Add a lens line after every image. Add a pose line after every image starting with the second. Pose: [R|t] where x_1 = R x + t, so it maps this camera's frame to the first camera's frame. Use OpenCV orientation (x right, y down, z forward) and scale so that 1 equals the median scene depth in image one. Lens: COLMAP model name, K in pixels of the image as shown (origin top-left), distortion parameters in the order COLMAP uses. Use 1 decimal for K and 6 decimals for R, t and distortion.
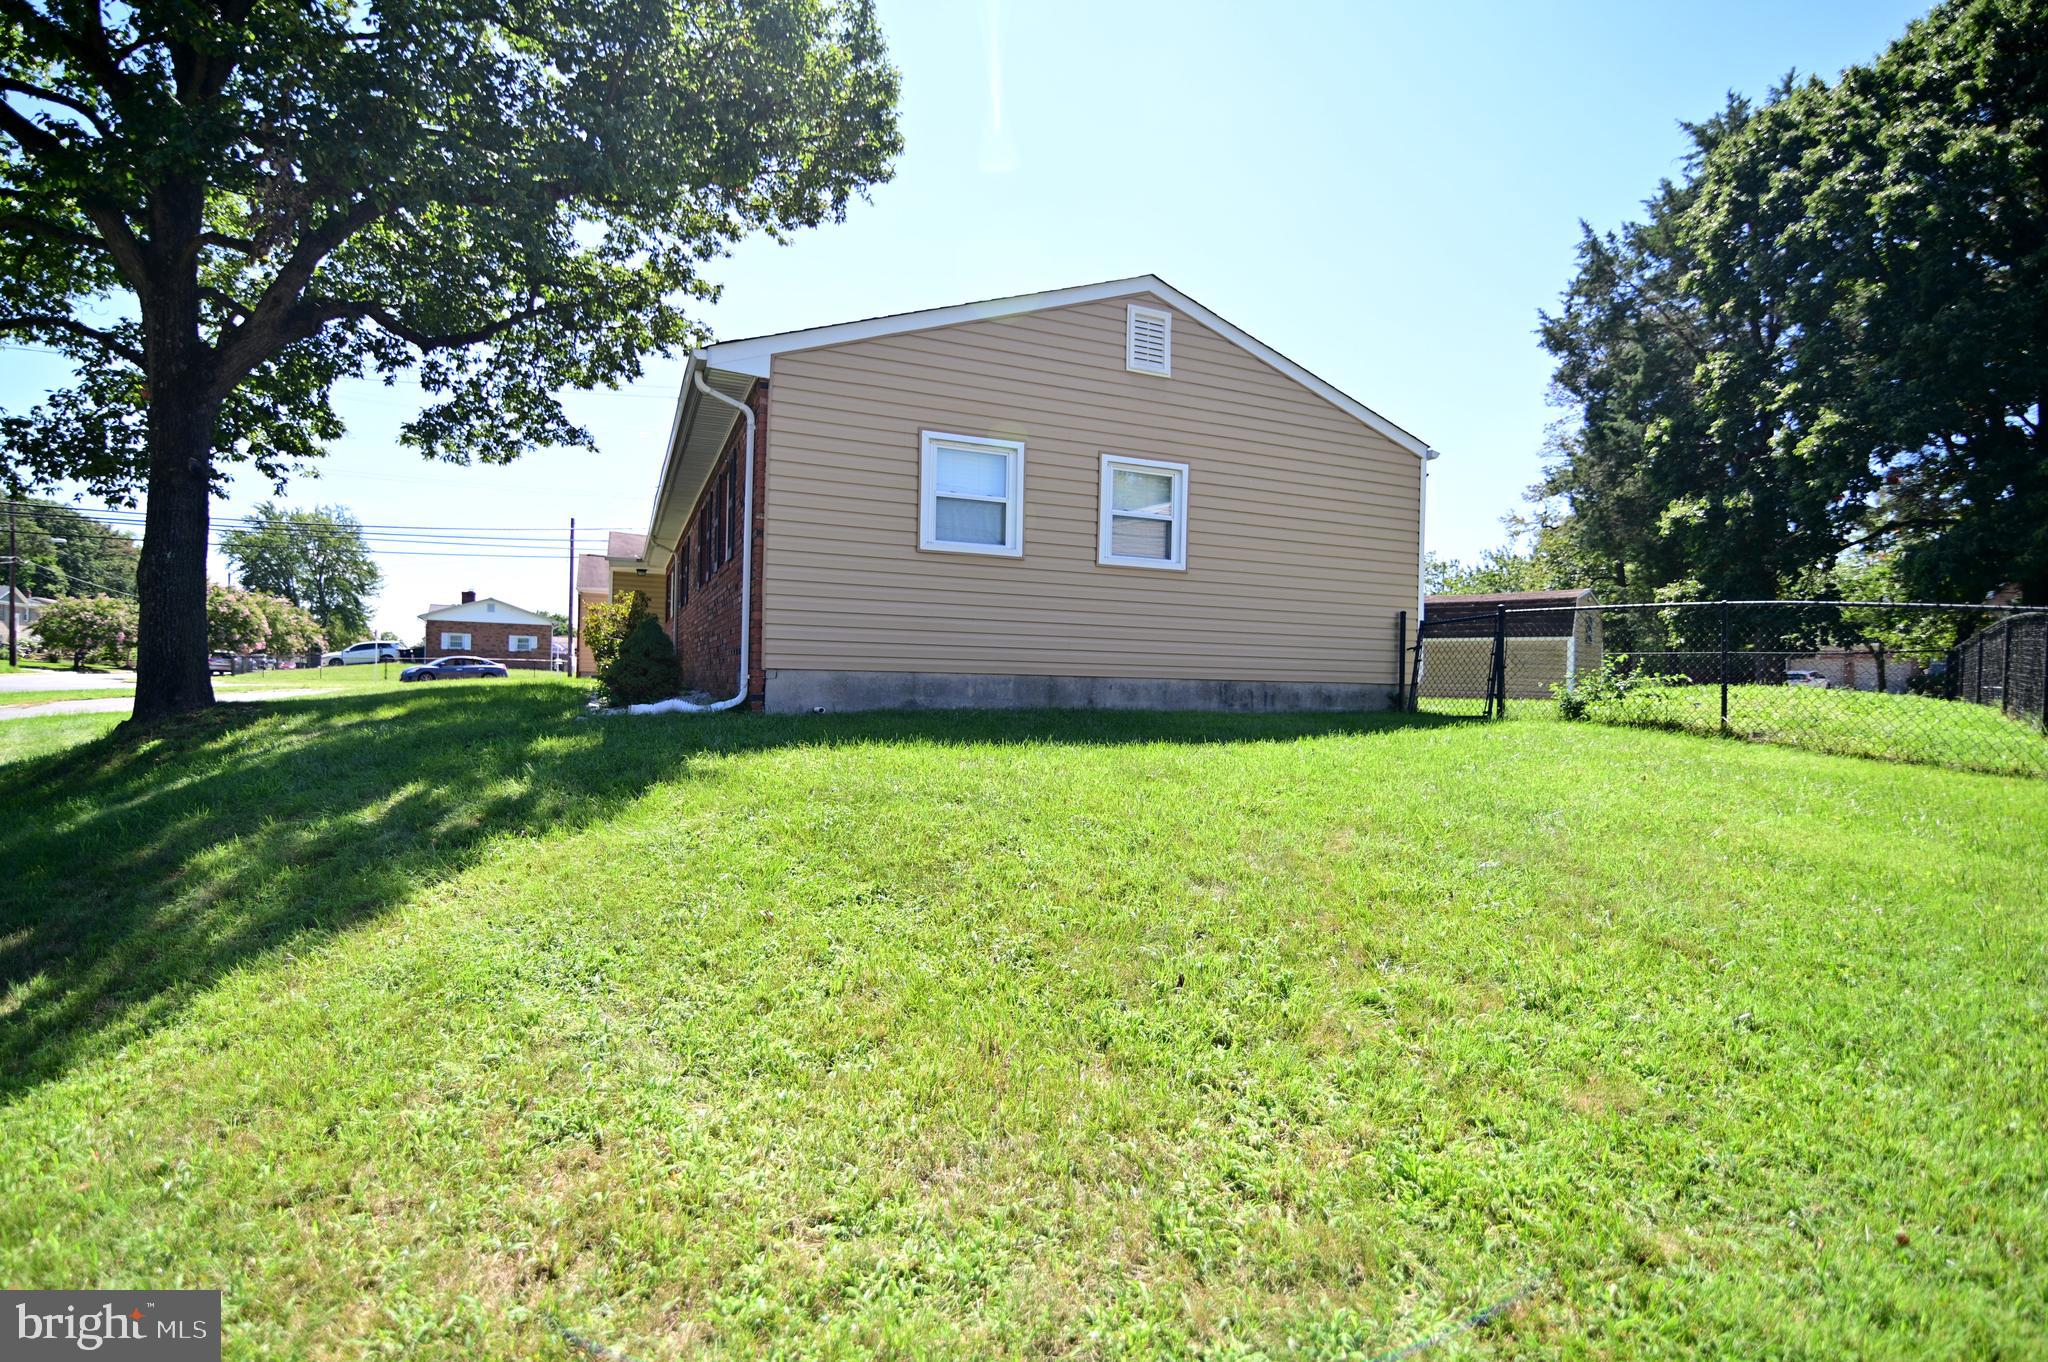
lens RADIAL K [[936.8, 0, 1016.9], [0, 936.8, 687.2], [0, 0, 1]] dist [-0.021252, 0.001764]
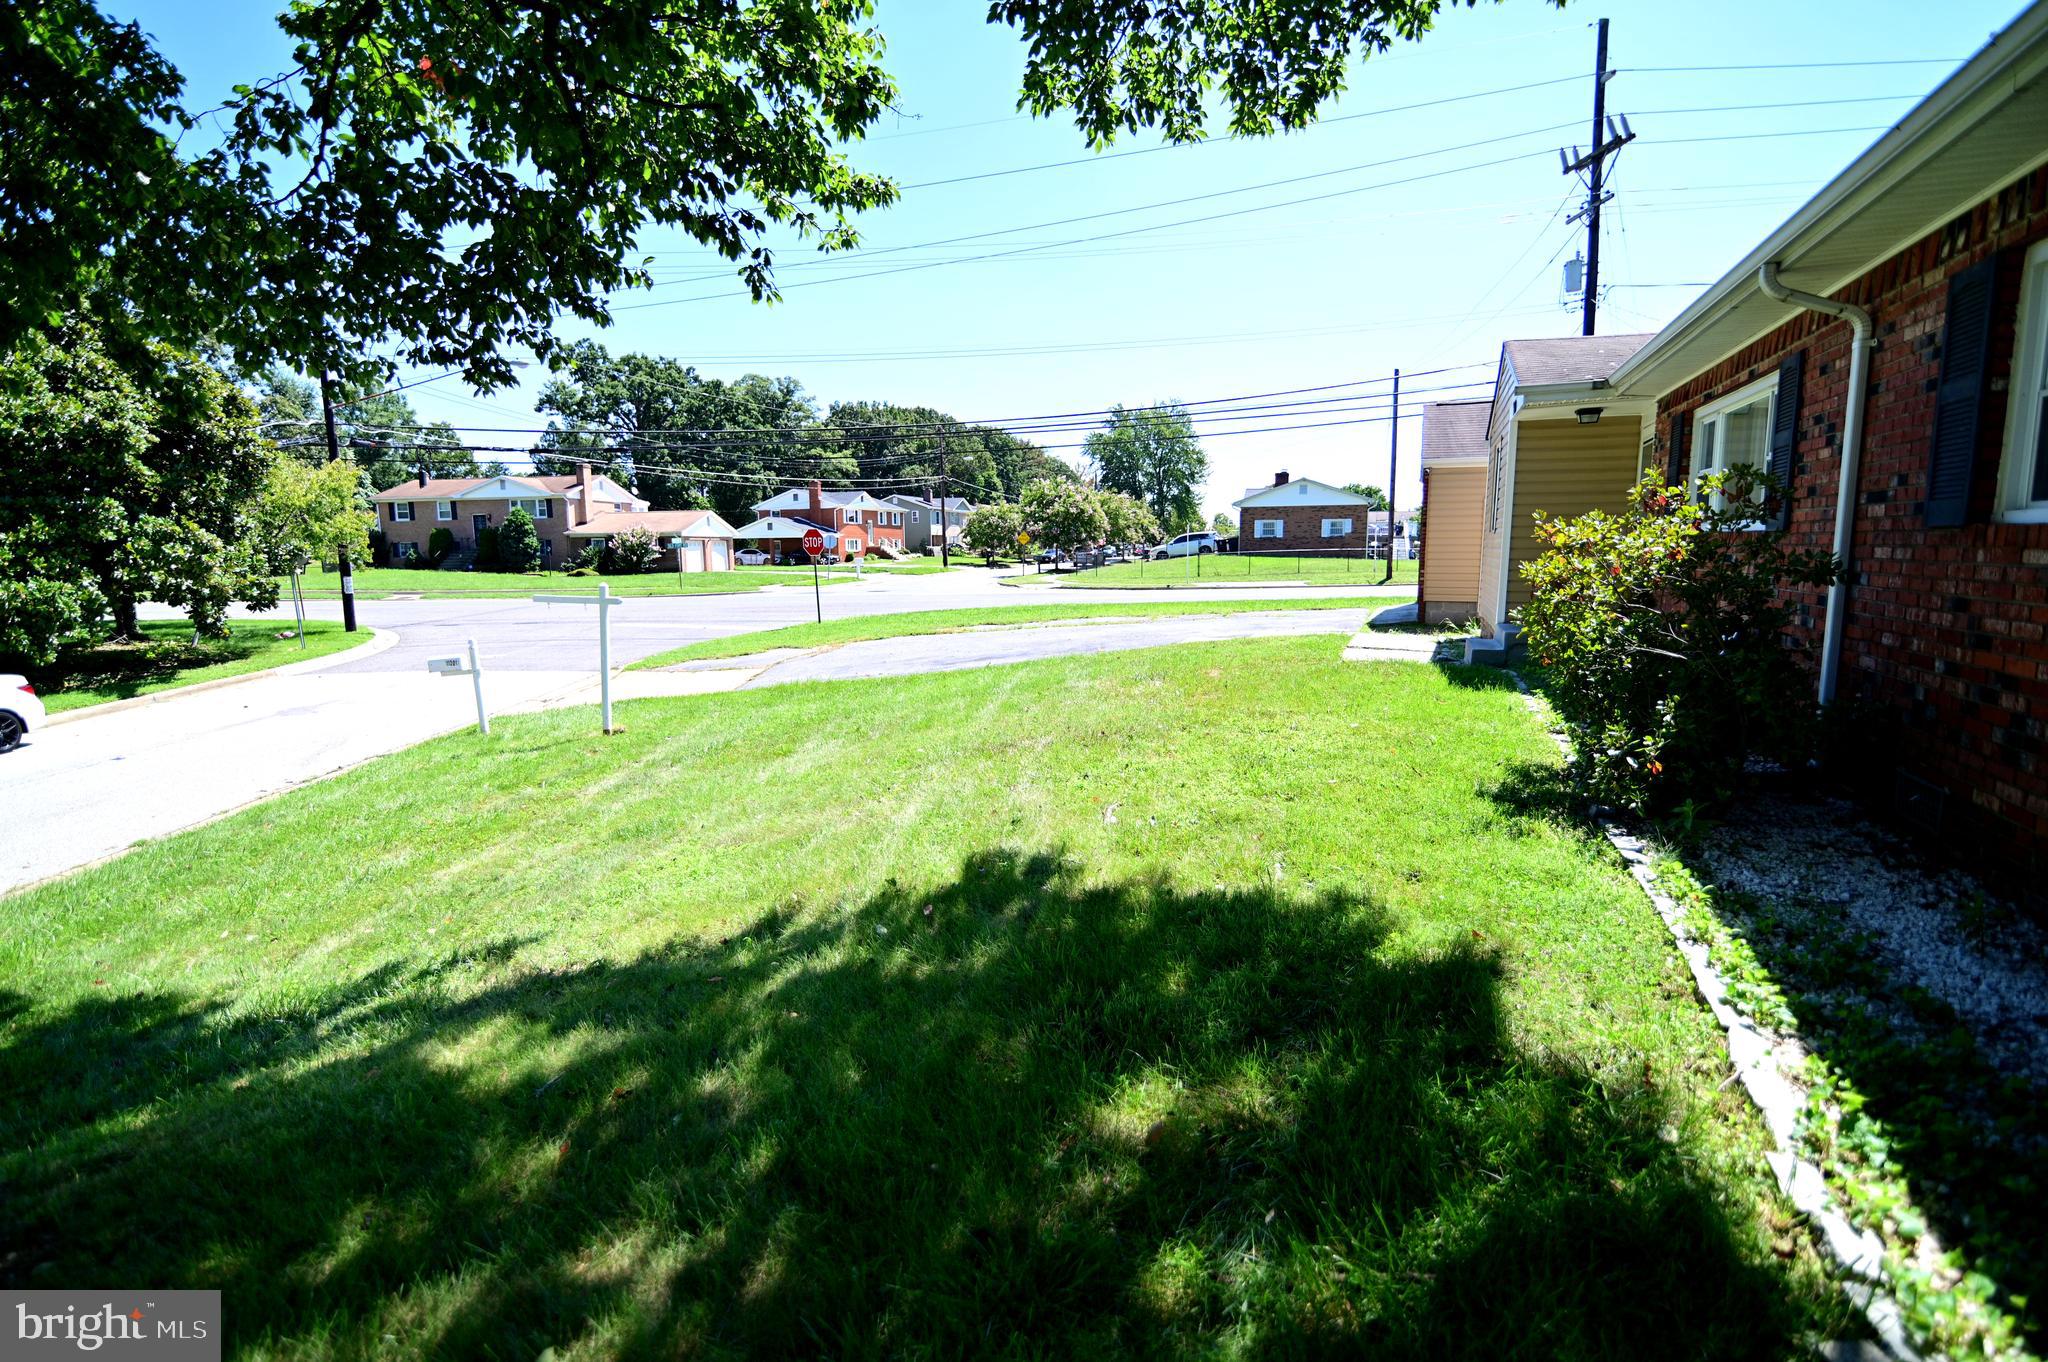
lens RADIAL K [[936.8, 0, 1025.9], [0, 936.8, 684.0], [0, 0, 1]] dist [-0.021252, 0.001764]
pose [[0.693363, 0.075583, -0.716614, -0.325473], [0.023759, 0.991545, 0.127569, -0.073321], [0.720197, -0.105478, 0.685705, 0.606970]]
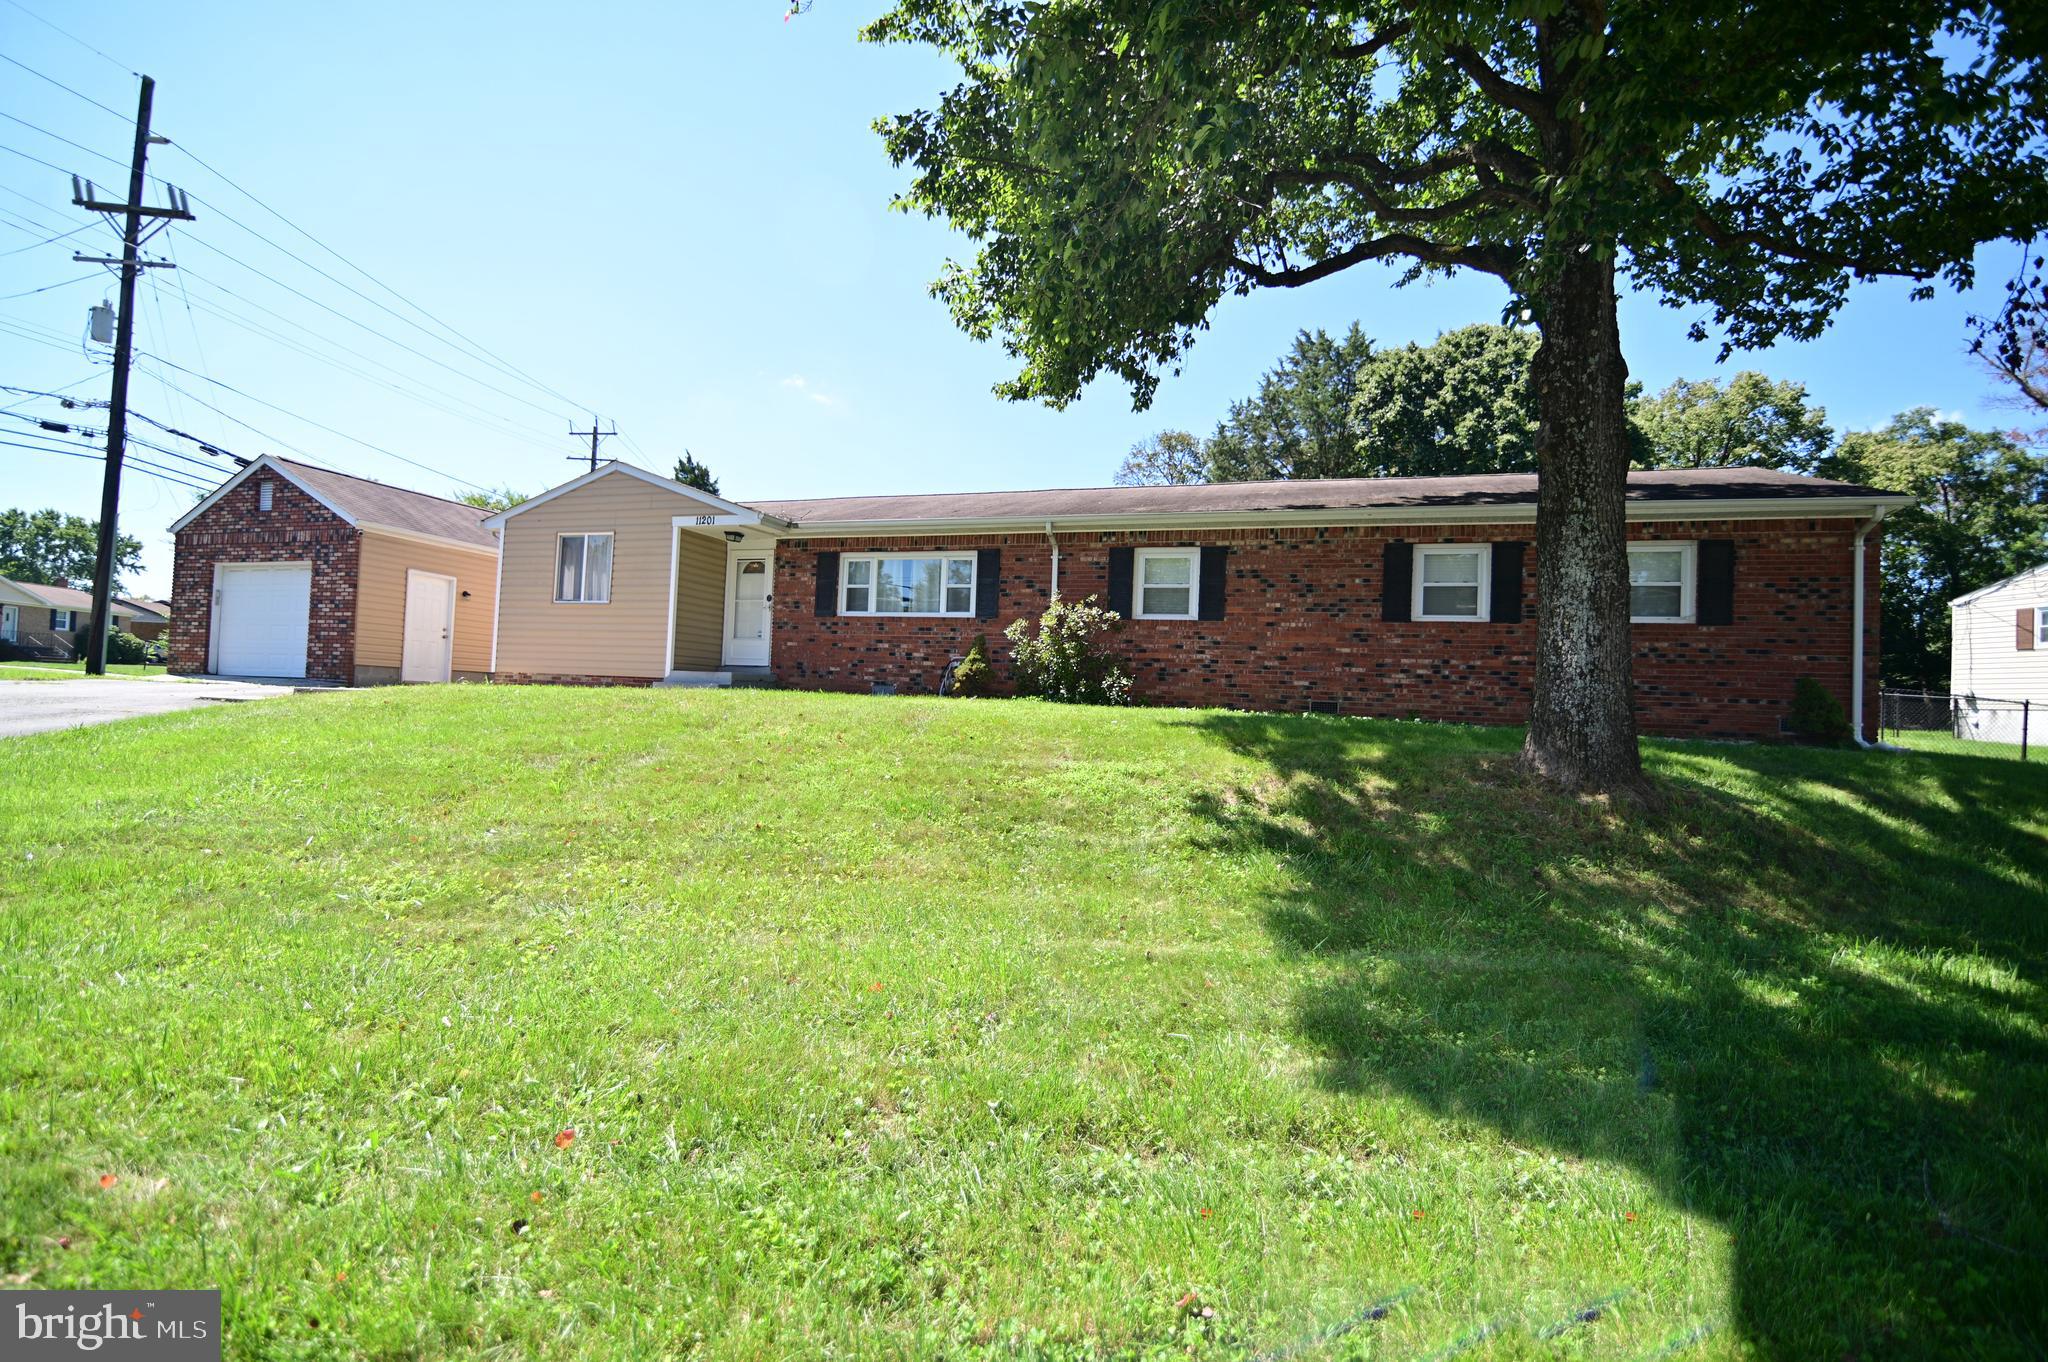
lens RADIAL K [[936.8, 0, 1025.6], [0, 936.8, 685.8], [0, 0, 1]] dist [-0.021252, 0.001764]
pose [[0.659902, 0.021457, 0.751045, -0.973786], [-0.022867, 0.999703, -0.008468, -0.013078], [-0.751003, -0.011586, 0.660197, 0.463410]]
